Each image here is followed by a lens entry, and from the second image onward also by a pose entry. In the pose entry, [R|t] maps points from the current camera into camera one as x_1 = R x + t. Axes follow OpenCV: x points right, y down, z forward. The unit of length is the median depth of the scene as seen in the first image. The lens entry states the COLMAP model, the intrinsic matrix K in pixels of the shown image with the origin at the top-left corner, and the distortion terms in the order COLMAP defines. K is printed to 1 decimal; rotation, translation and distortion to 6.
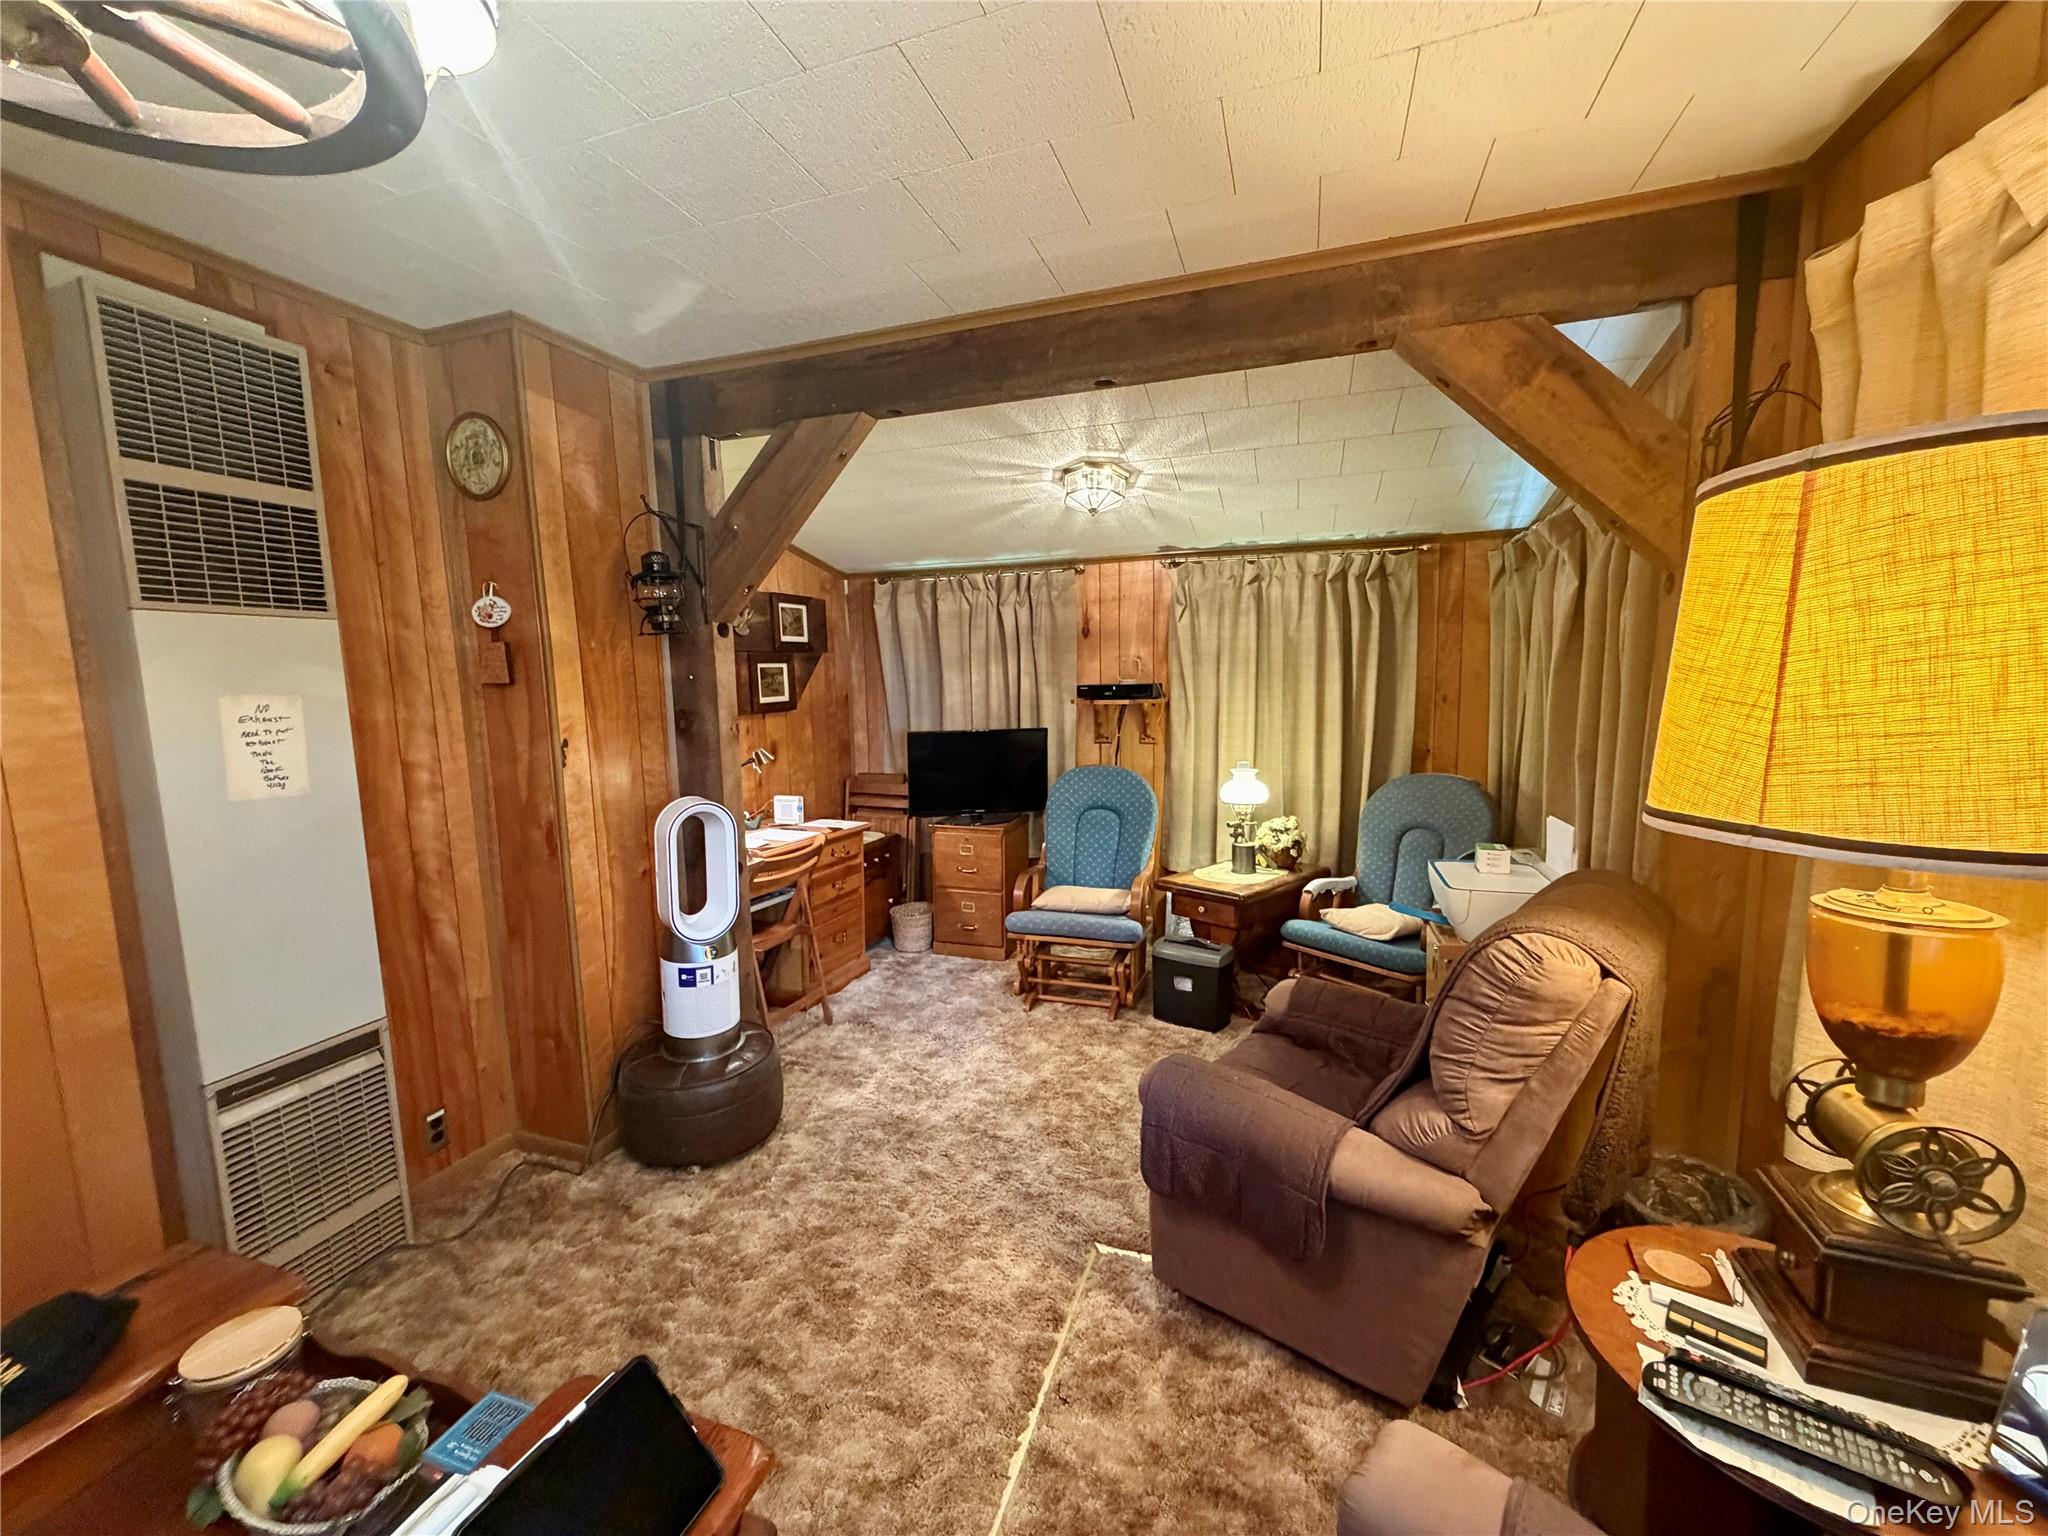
lens RADIAL K [[815.2, 0, 1023.6], [0, 815.2, 768.7], [0, 0, 1]] dist [0.000164, 0.000199]
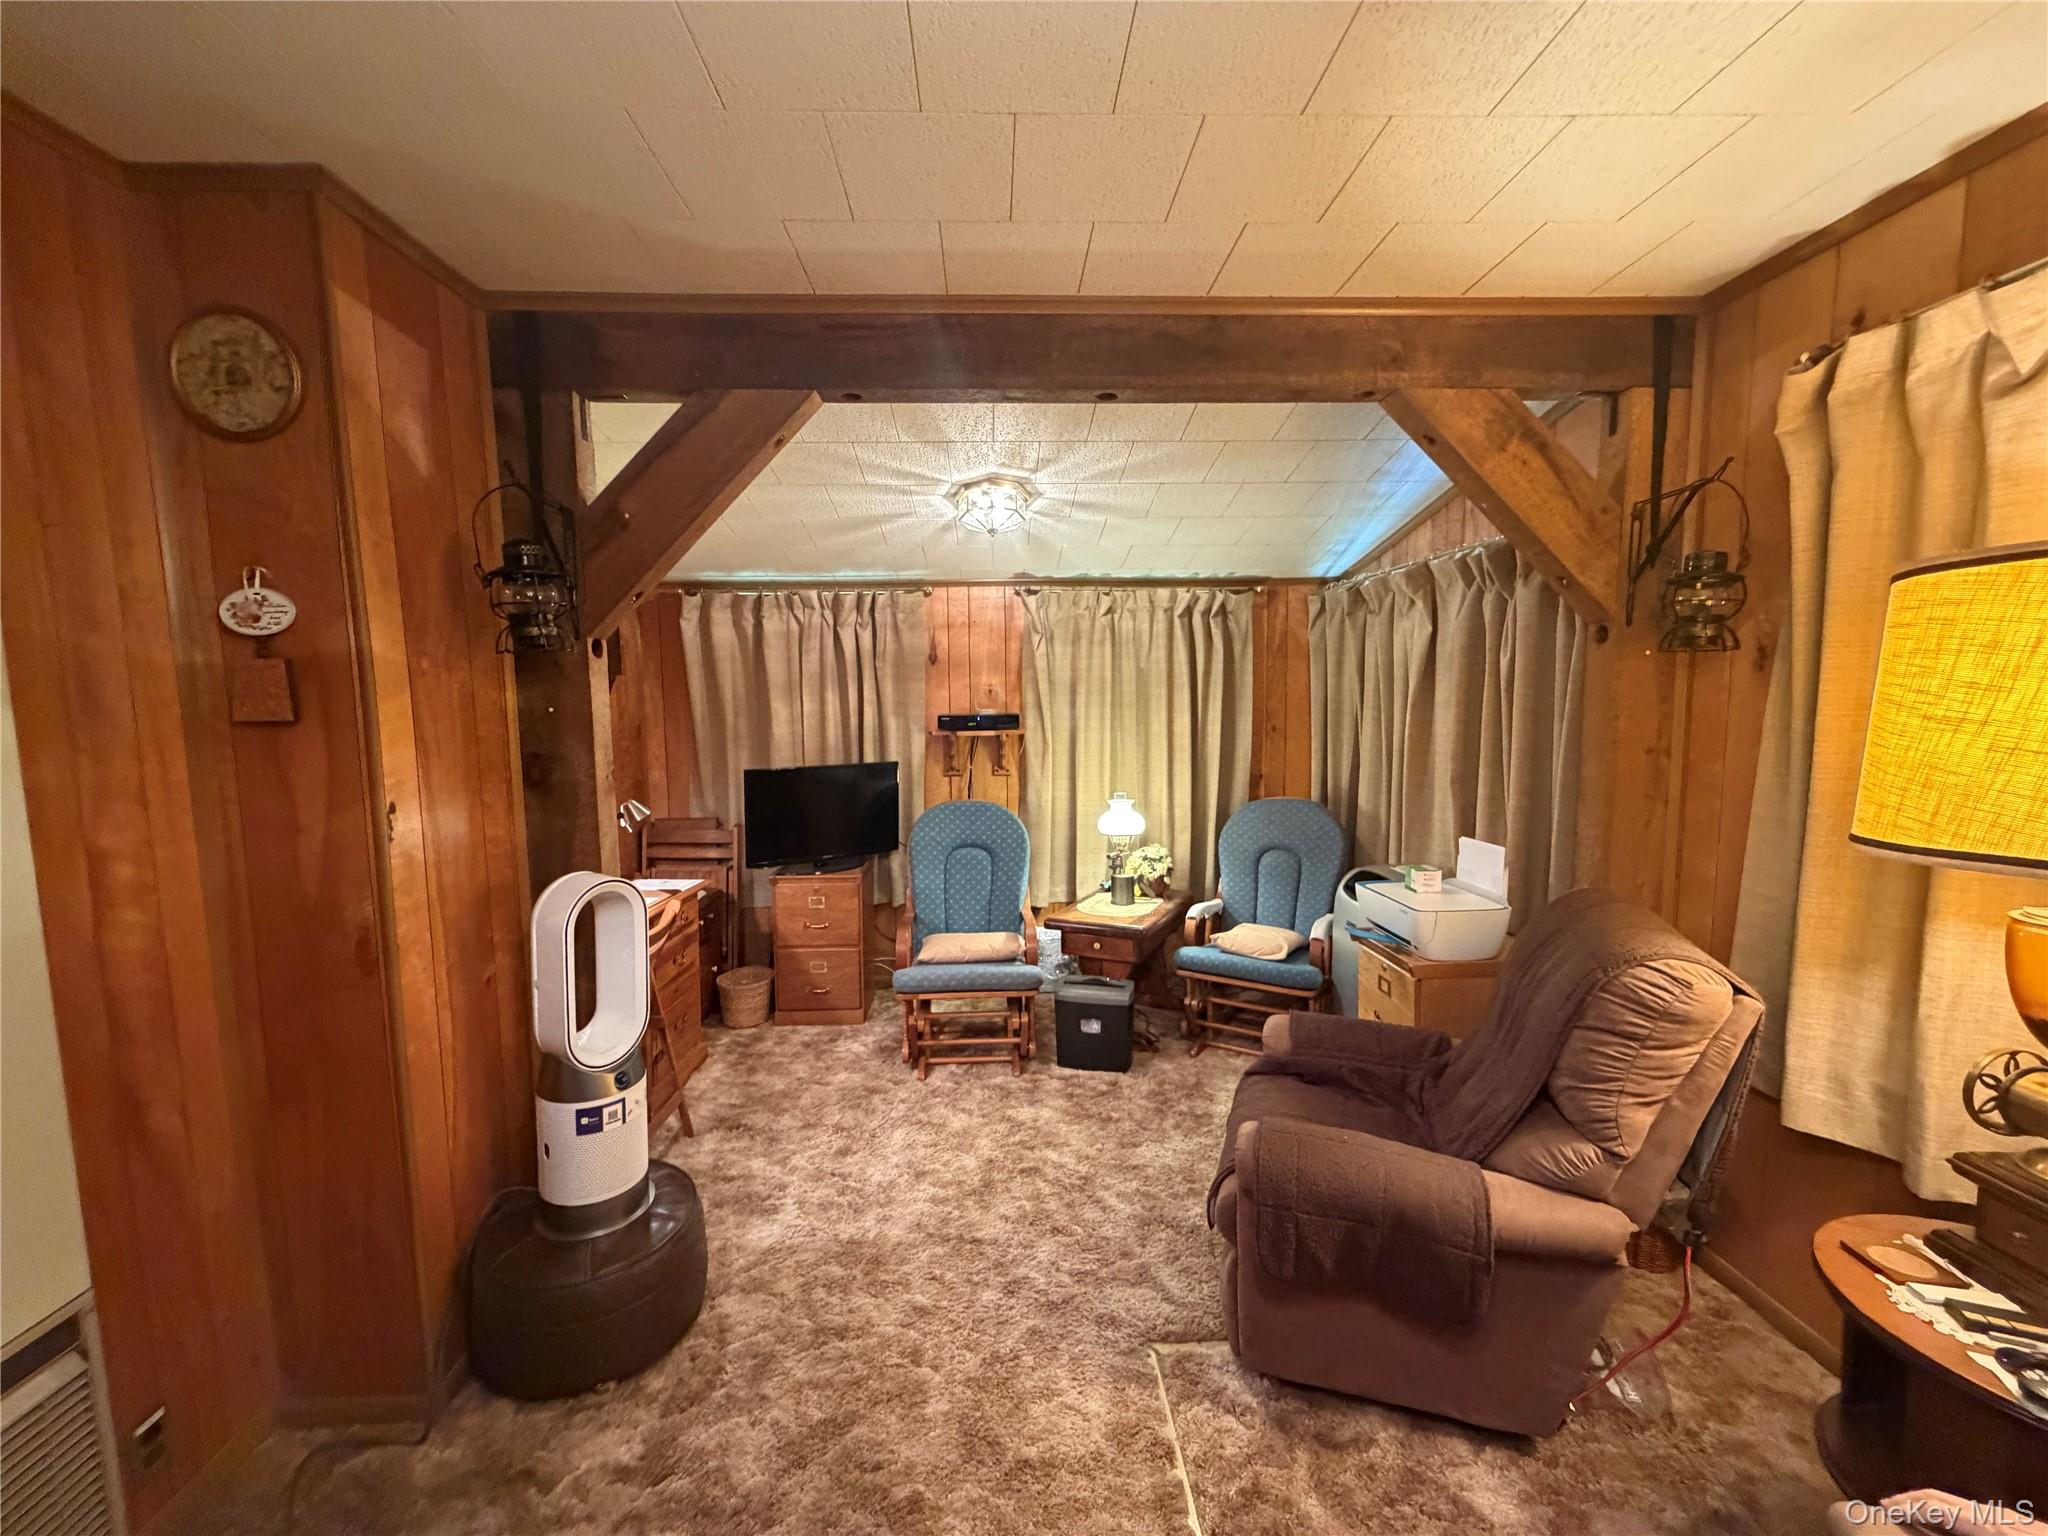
lens RADIAL K [[815.2, 0, 1022.6], [0, 815.2, 768.1], [0, 0, 1]] dist [0.000164, 0.000199]
pose [[0.933422, -0.024010, 0.357975, -0.313465], [0.034340, 0.999156, -0.022524, -0.031450], [-0.357133, 0.033317, 0.933459, 0.172586]]
